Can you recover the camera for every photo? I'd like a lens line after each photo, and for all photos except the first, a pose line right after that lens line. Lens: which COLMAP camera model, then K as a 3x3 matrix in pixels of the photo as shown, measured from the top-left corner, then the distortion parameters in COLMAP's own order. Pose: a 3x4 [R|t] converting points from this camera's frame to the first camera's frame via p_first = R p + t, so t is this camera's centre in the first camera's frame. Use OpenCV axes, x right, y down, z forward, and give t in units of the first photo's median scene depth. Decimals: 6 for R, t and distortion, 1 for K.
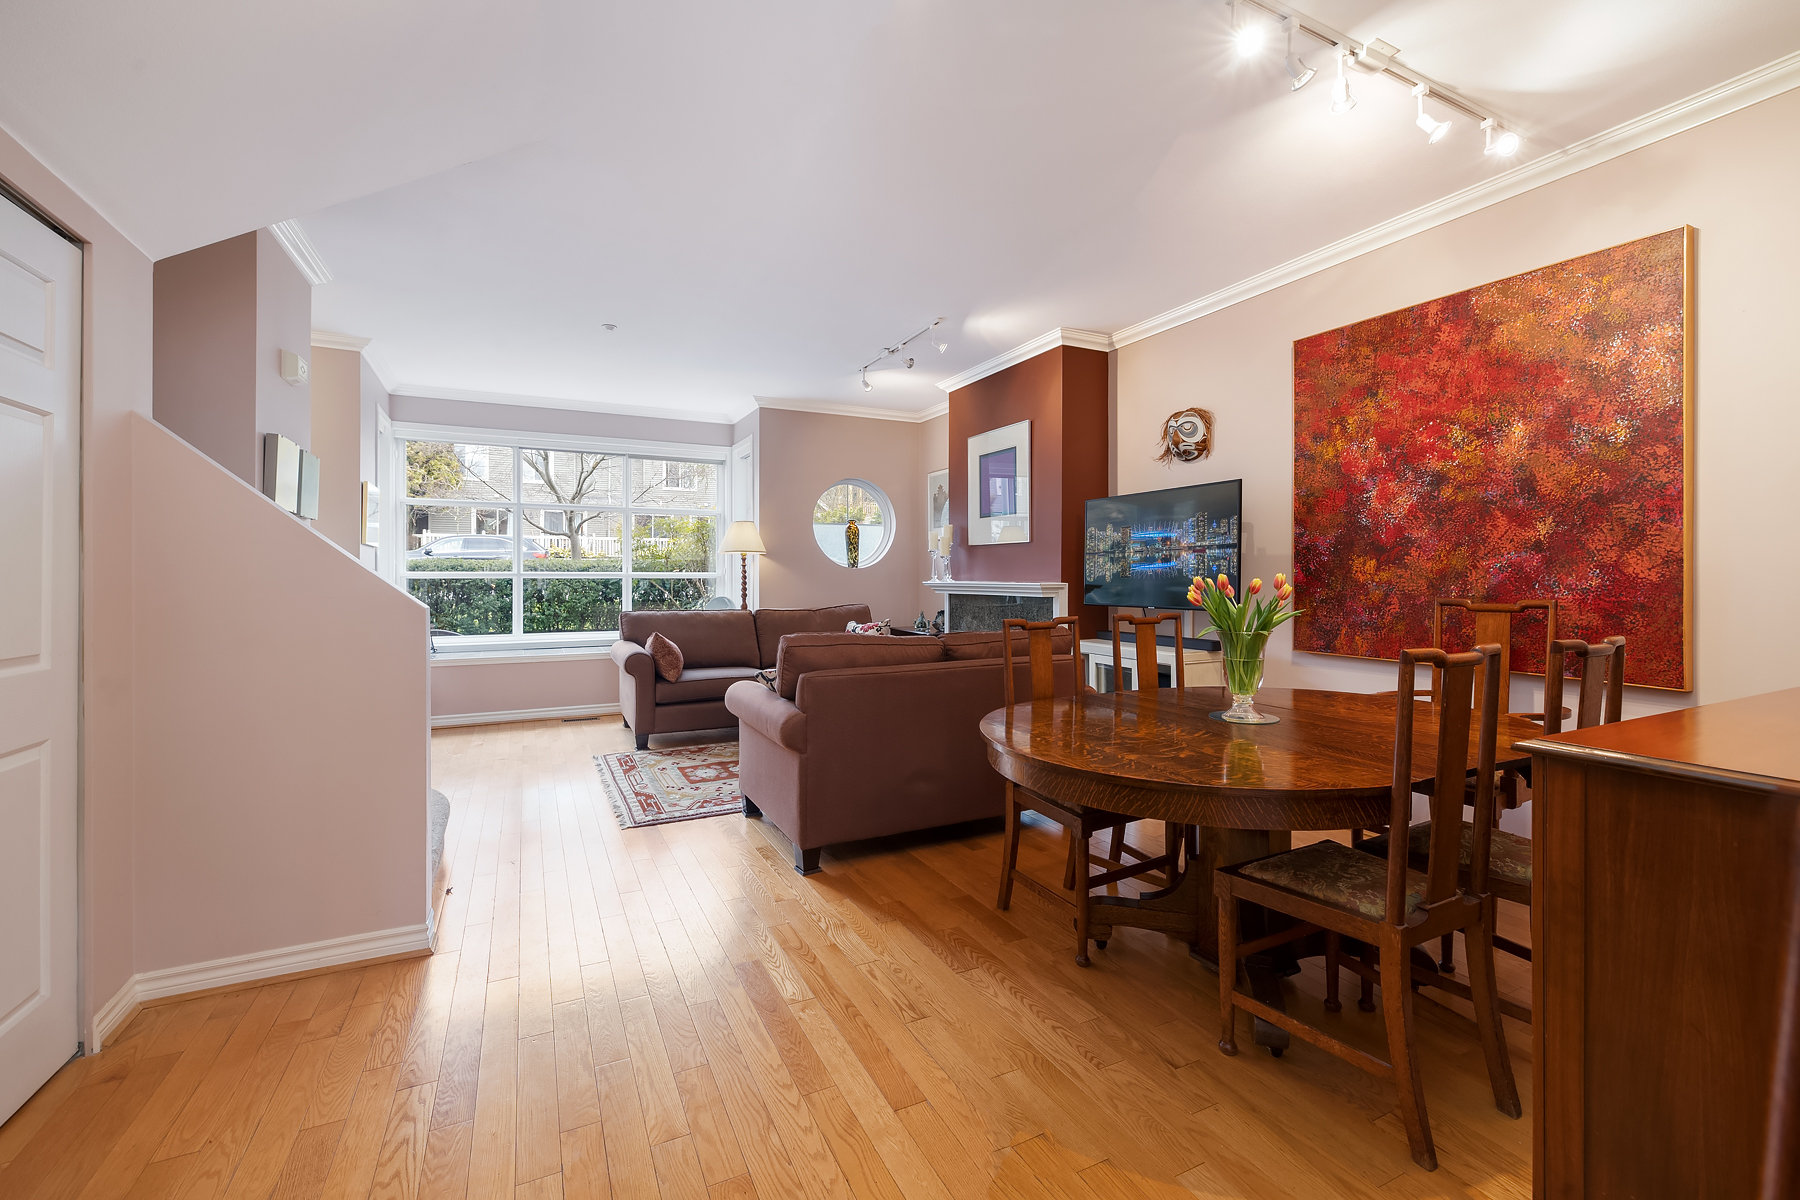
lens RADIAL K [[756.4, 0, 896.8], [0, 756.4, 576.3], [0, 0, 1]] dist [0.001474, -0.000590]
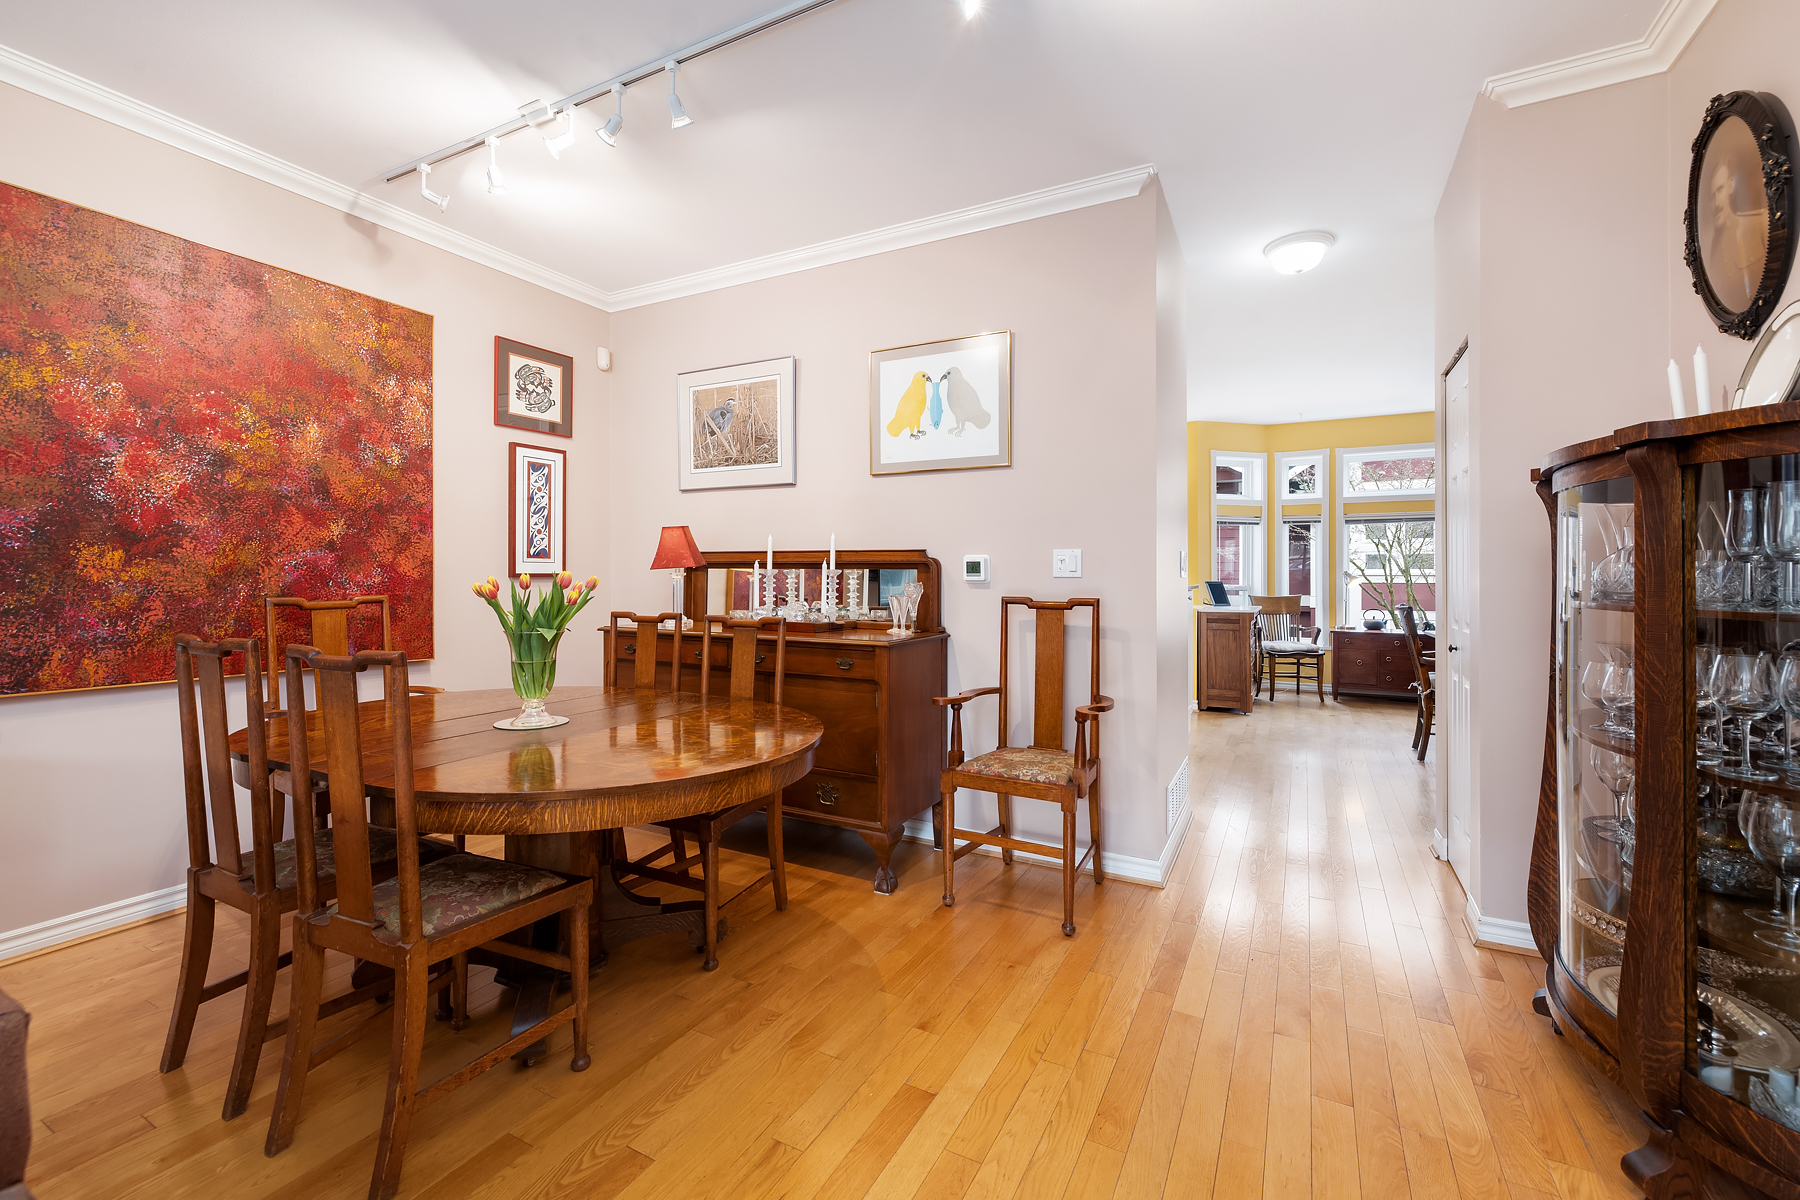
lens RADIAL K [[756.4, 0, 898.6], [0, 756.4, 579.0], [0, 0, 1]] dist [0.001474, -0.000590]
pose [[-0.581832, -0.002960, 0.813303, -0.382796], [-0.002190, 0.999995, 0.002074, 0.002318], [-0.813306, -0.000574, -0.581836, 0.778671]]
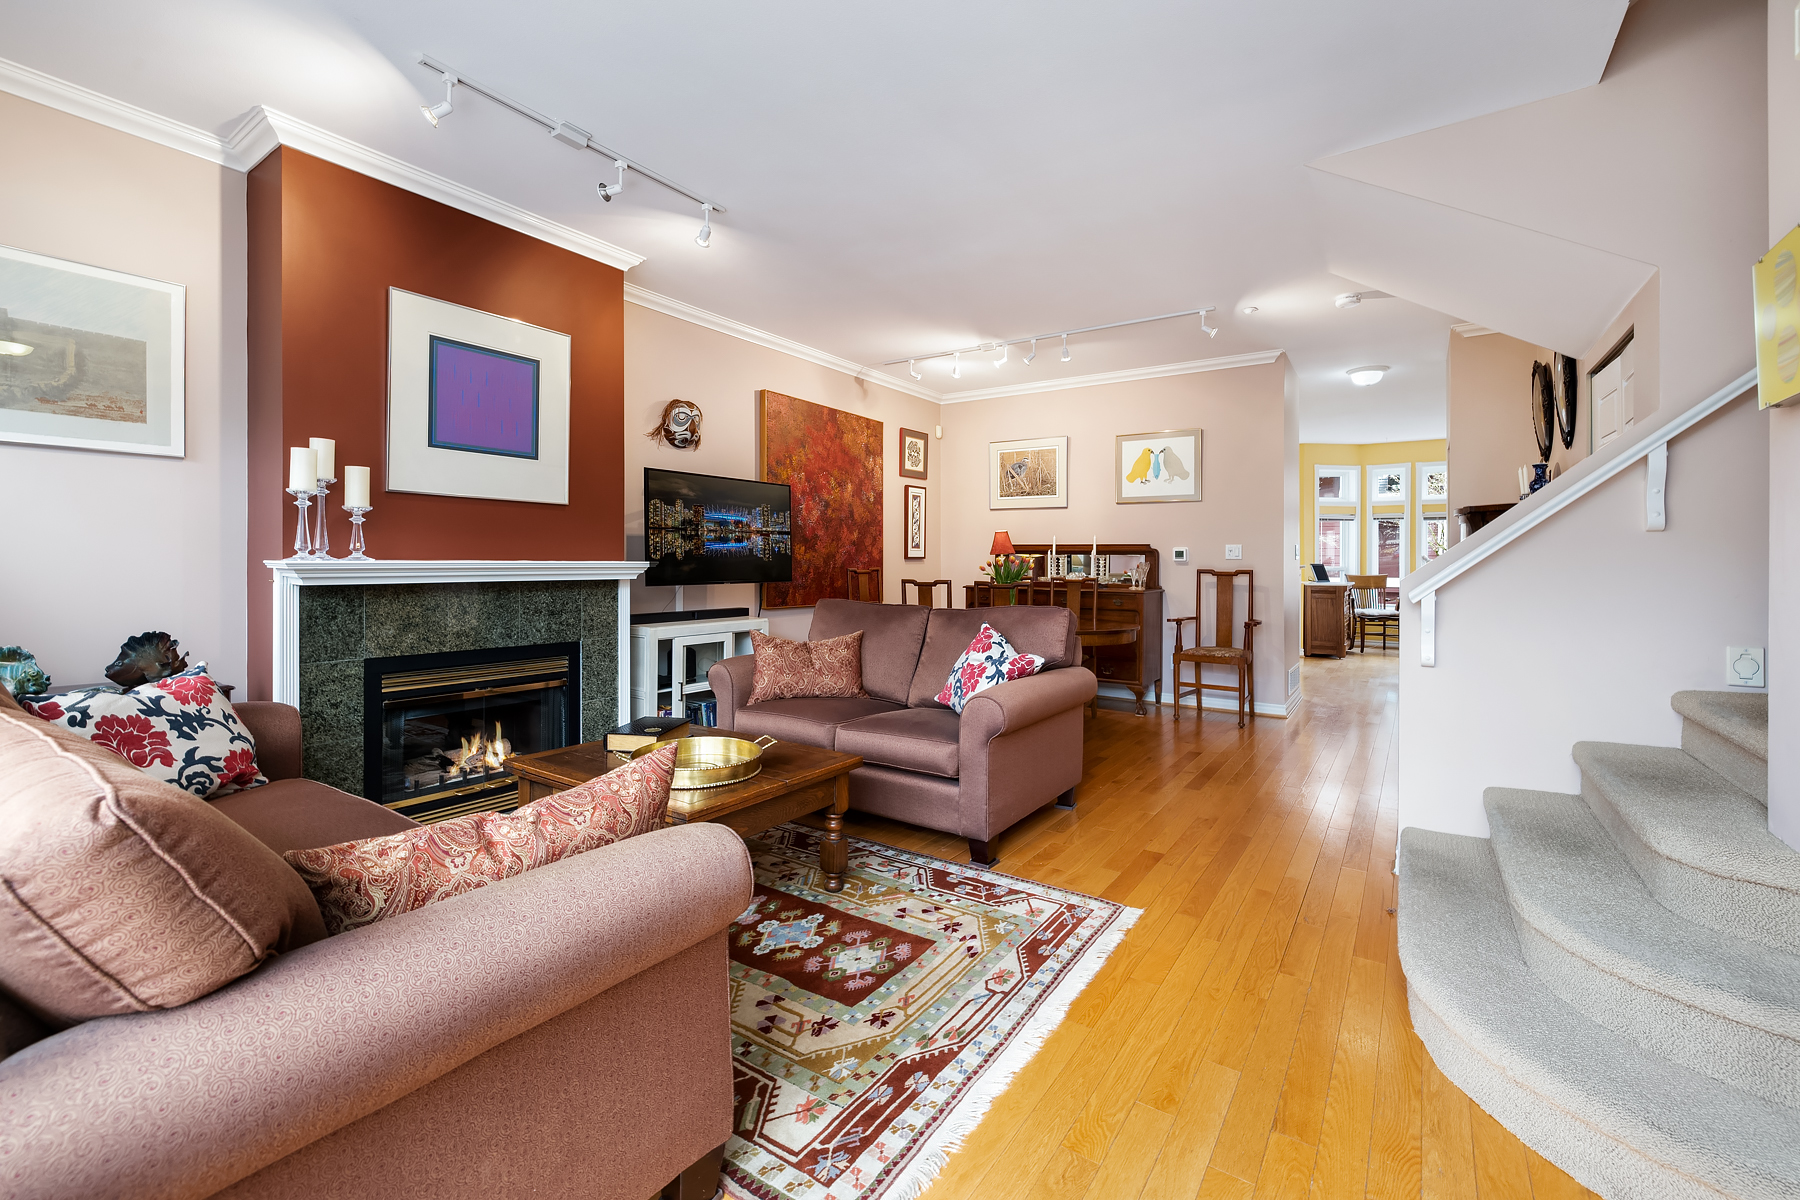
lens RADIAL K [[756.4, 0, 888.1], [0, 756.4, 562.4], [0, 0, 1]] dist [0.001474, -0.000590]
pose [[-0.477784, -0.002840, 0.878473, -0.874683], [-0.004645, 0.999989, 0.000706, 0.010938], [-0.878465, -0.003743, -0.477792, 1.558792]]
